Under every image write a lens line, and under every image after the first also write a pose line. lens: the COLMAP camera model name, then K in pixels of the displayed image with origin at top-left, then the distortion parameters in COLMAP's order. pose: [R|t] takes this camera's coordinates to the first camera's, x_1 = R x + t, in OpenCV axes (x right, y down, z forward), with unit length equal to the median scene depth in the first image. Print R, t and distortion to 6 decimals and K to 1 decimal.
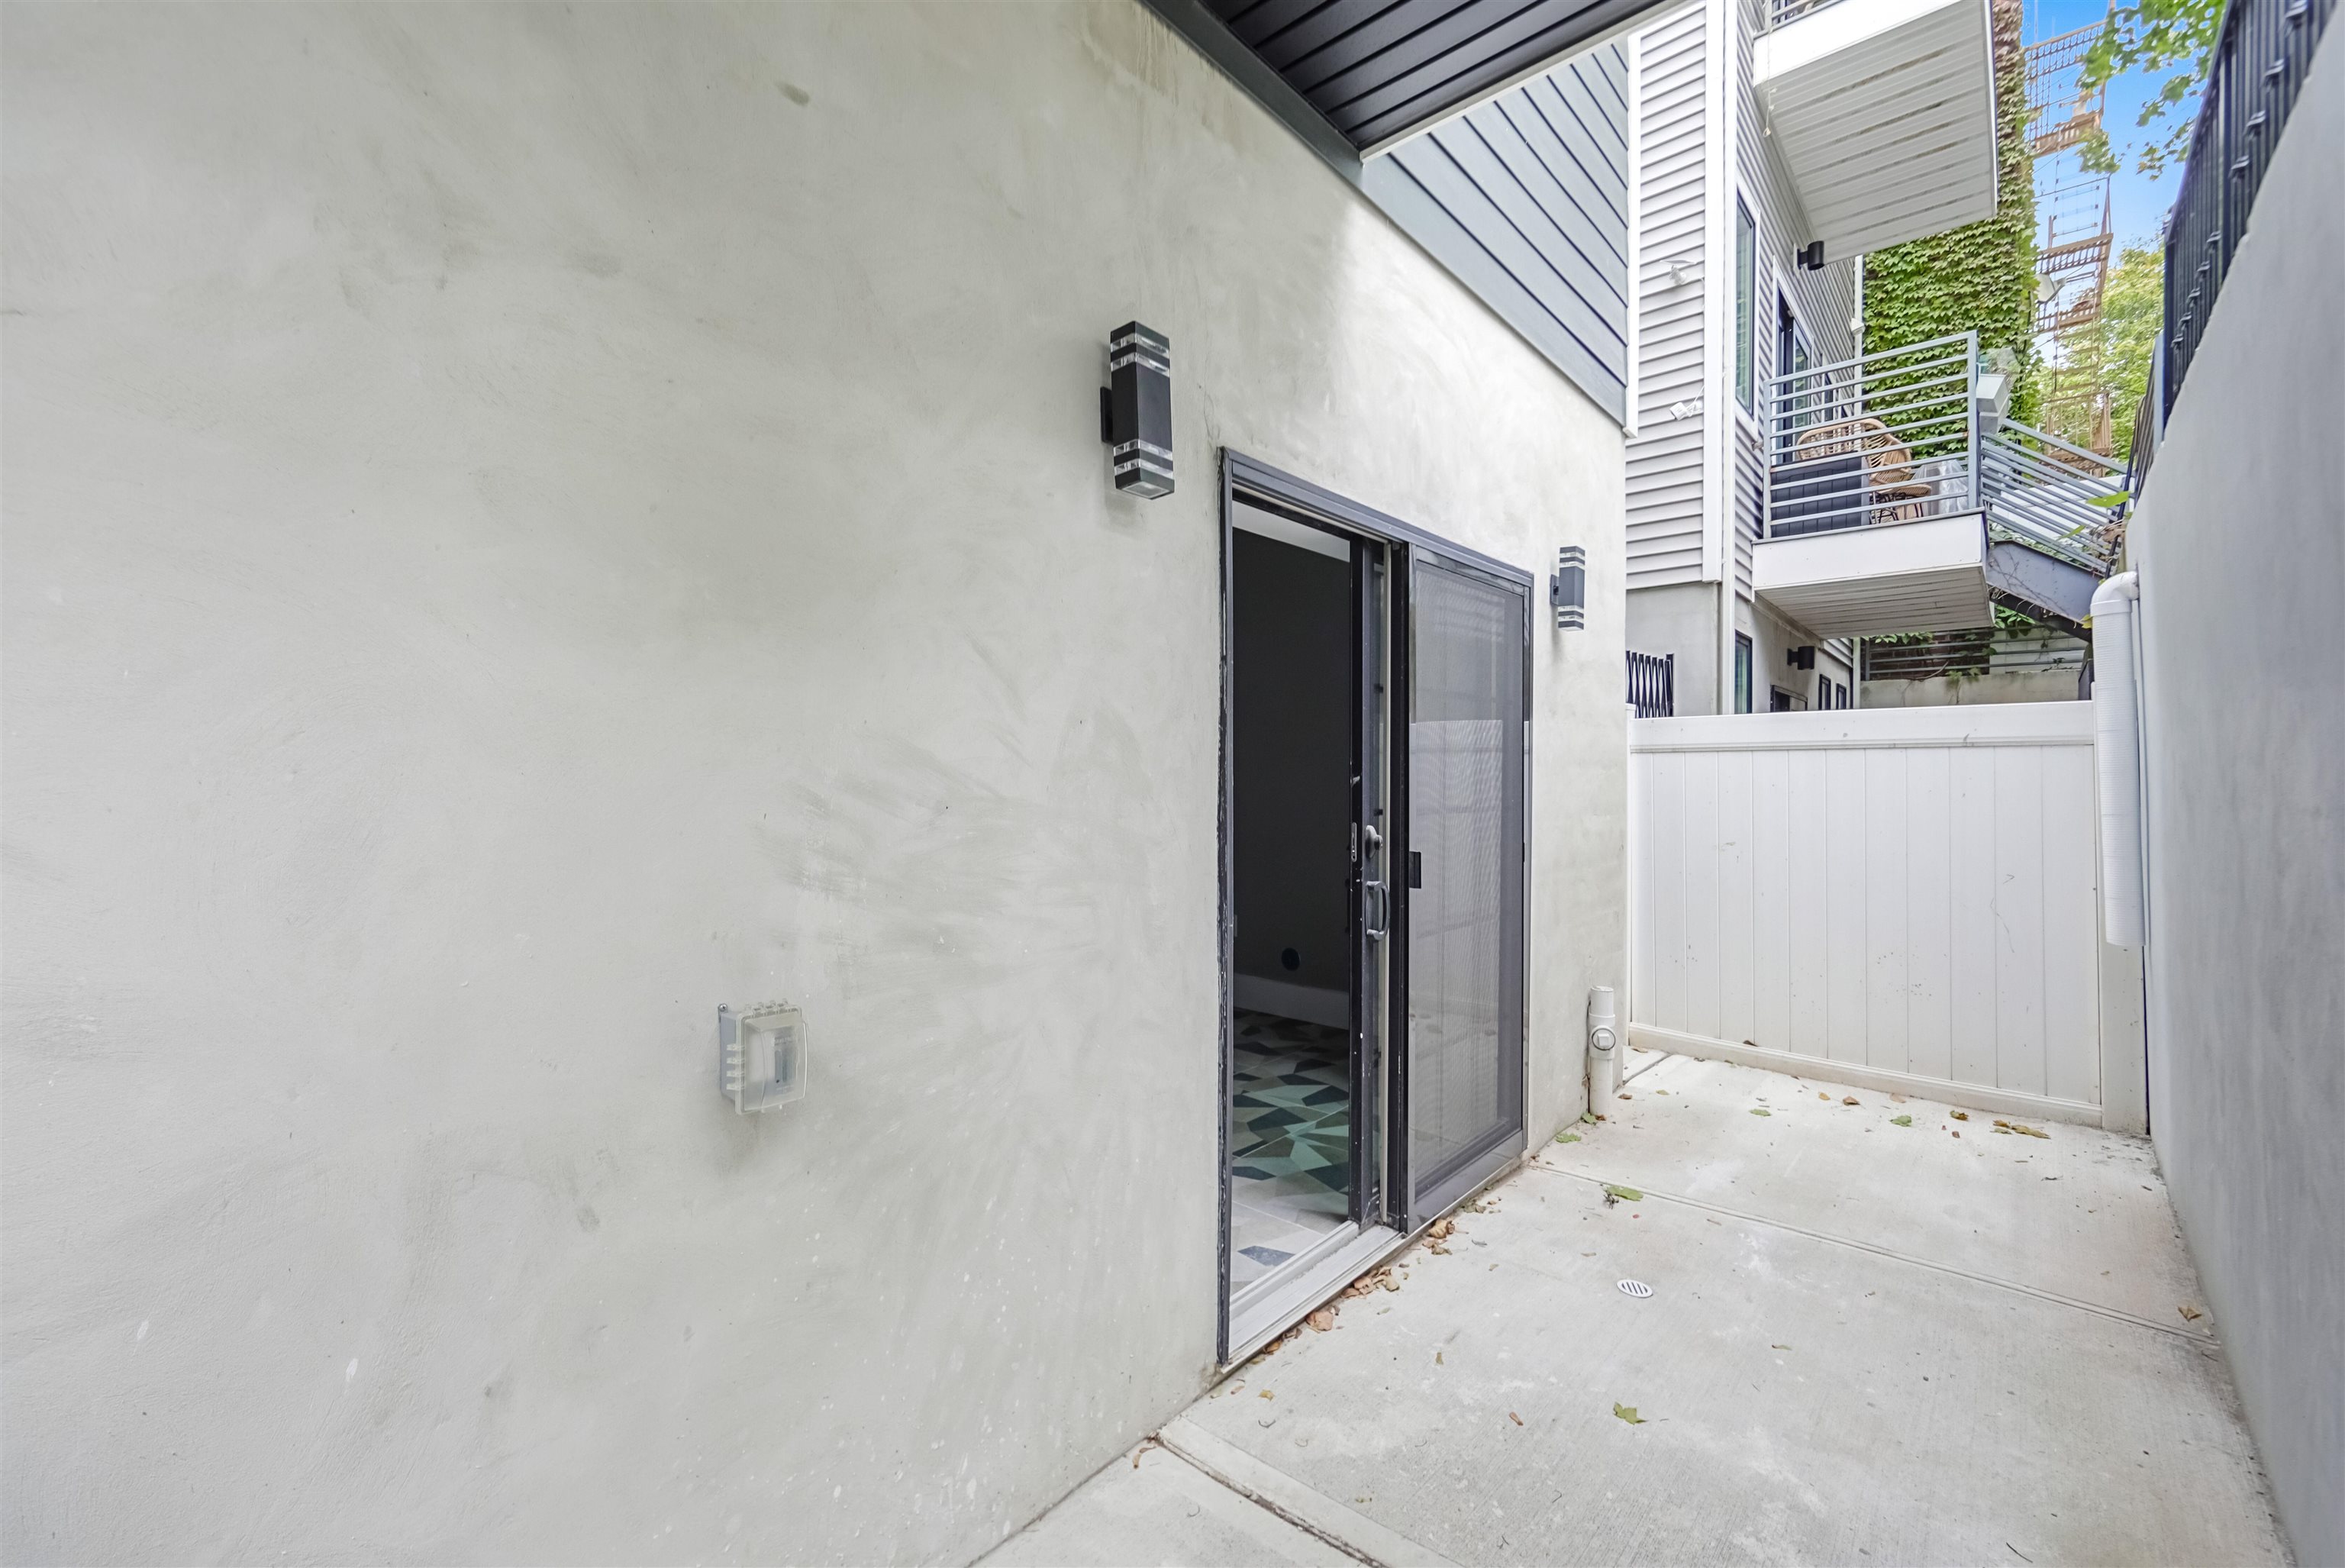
lens RADIAL K [[850.0, 0, 1258.5], [0, 850.0, 785.7], [0, 0, 1]] dist [0.000097, 0.010465]
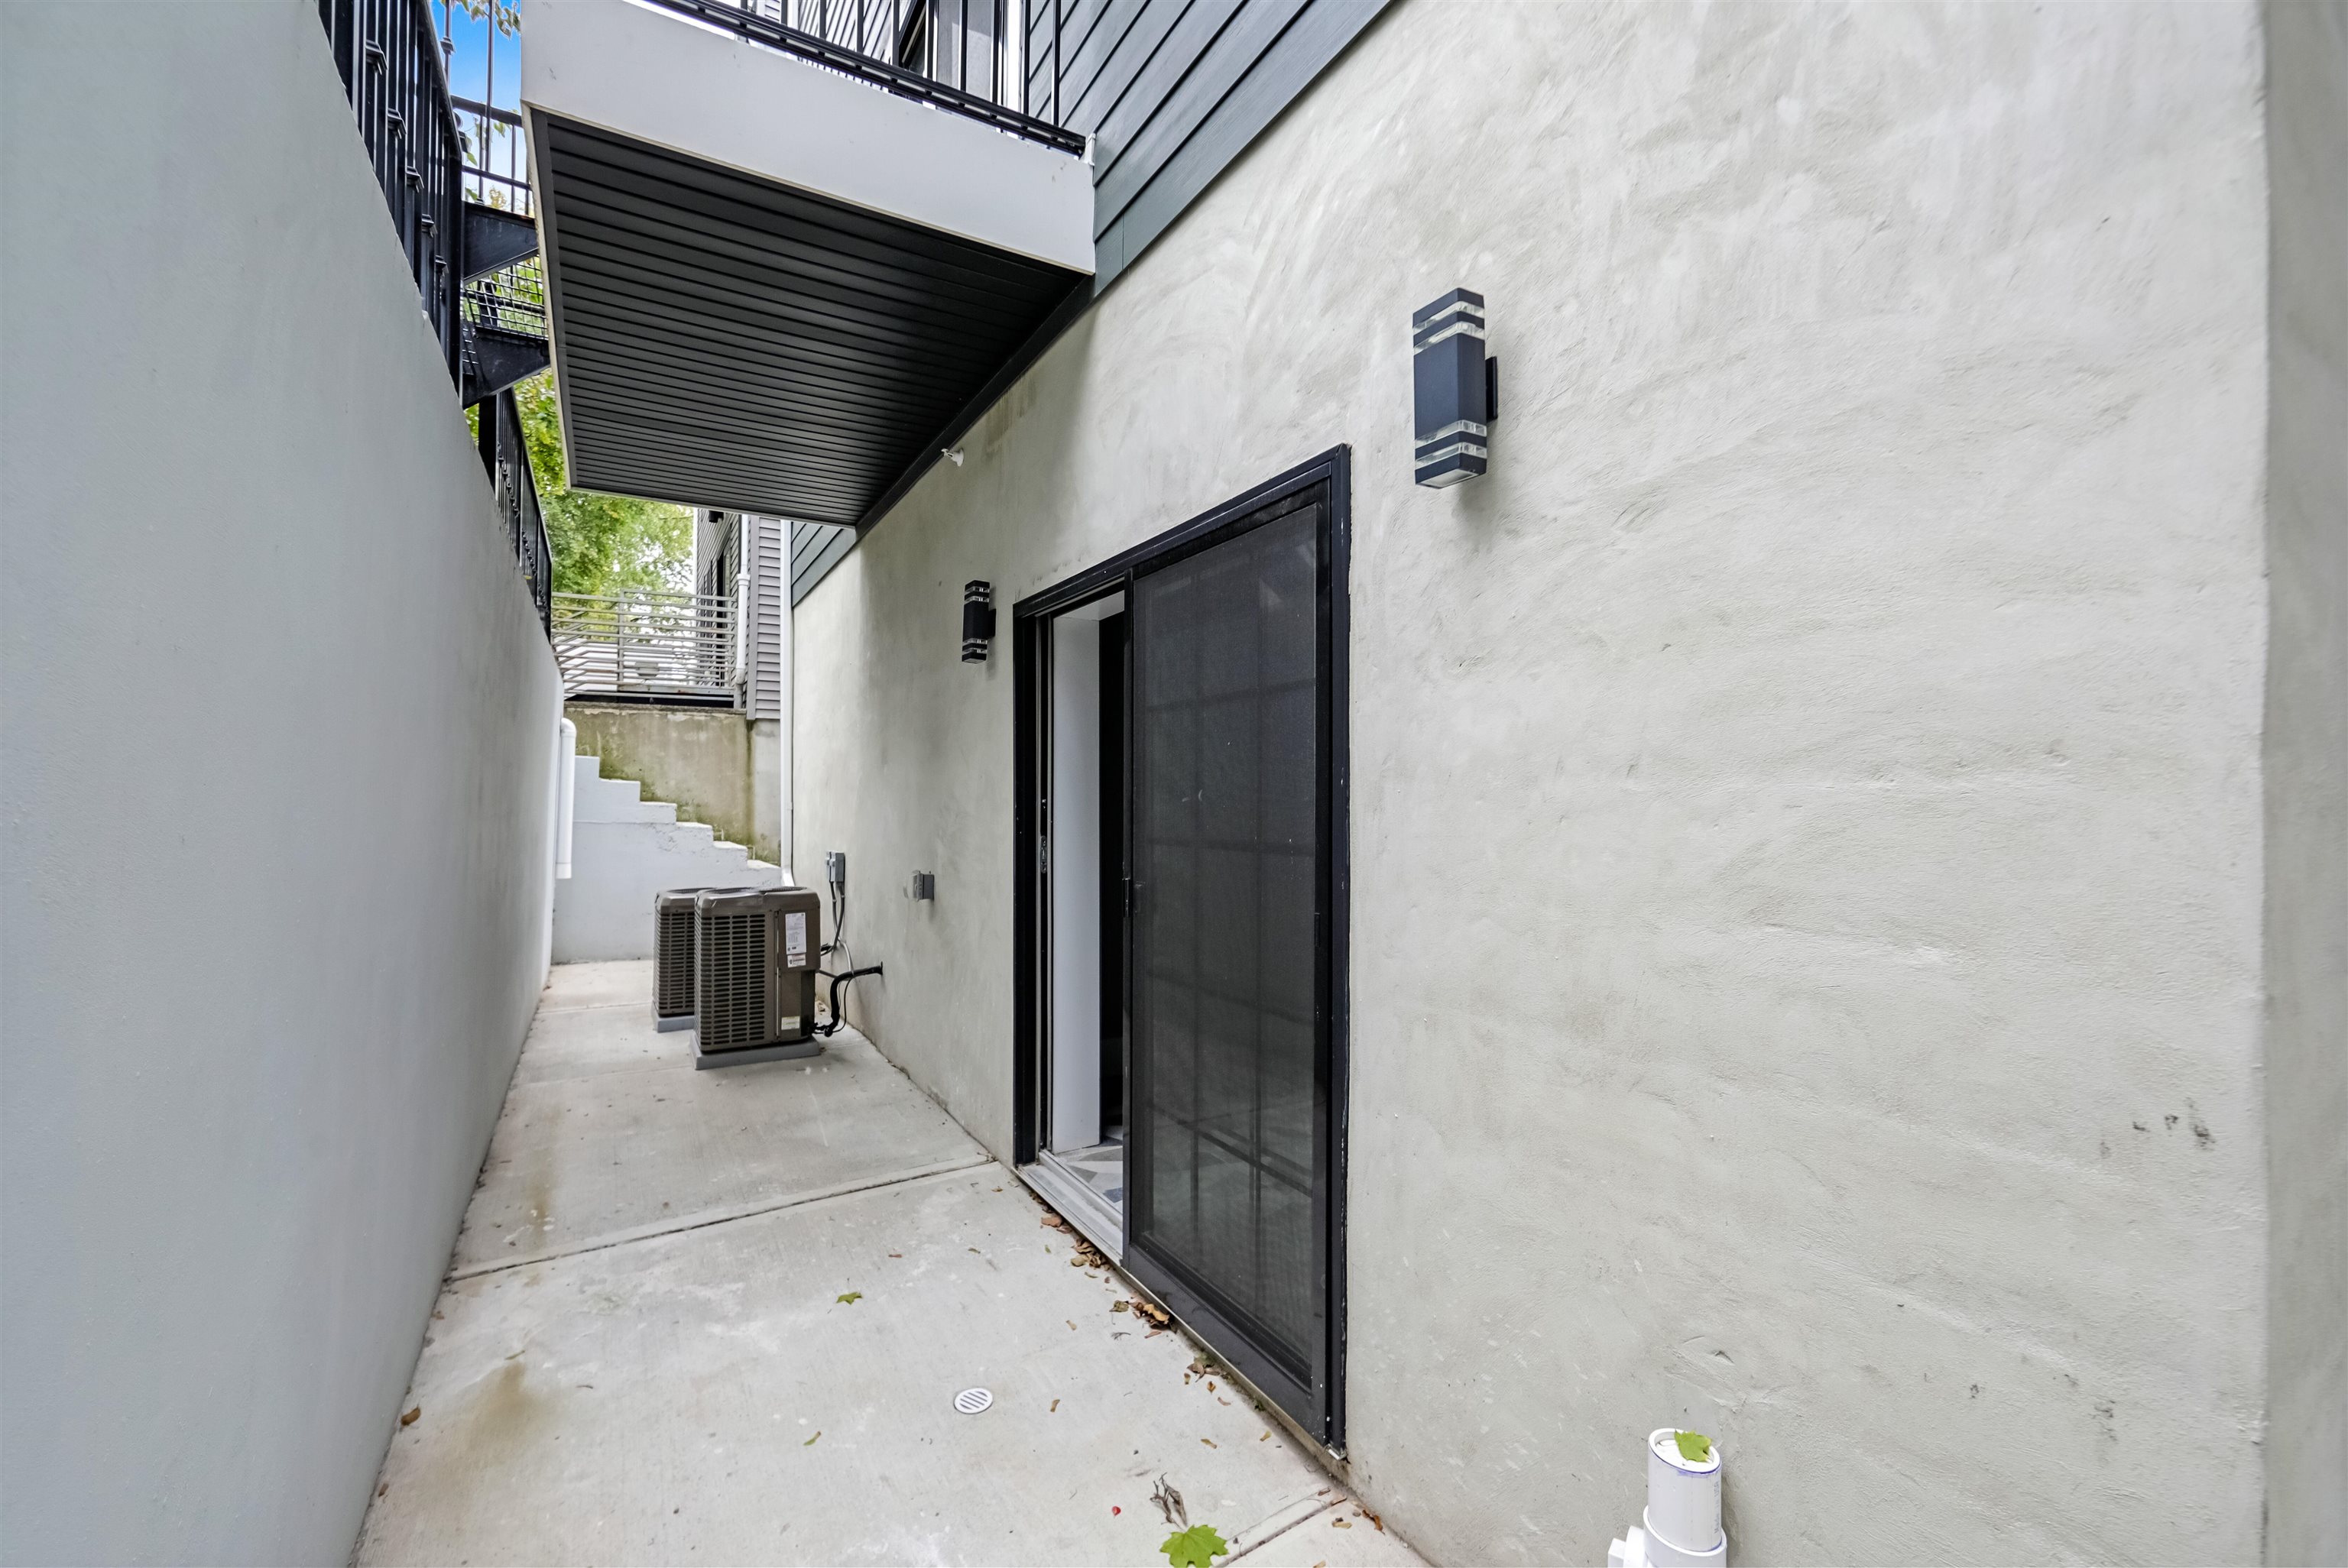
lens RADIAL K [[961.0, 0, 1179.3], [0, 961.0, 799.4], [0, 0, 1]] dist [-0.000209, 0.000062]
pose [[-0.290684, -0.018708, -0.956636, 1.603399], [-0.025580, 0.999603, -0.011776, 0.002430], [0.956477, 0.021047, -0.291048, 1.796395]]
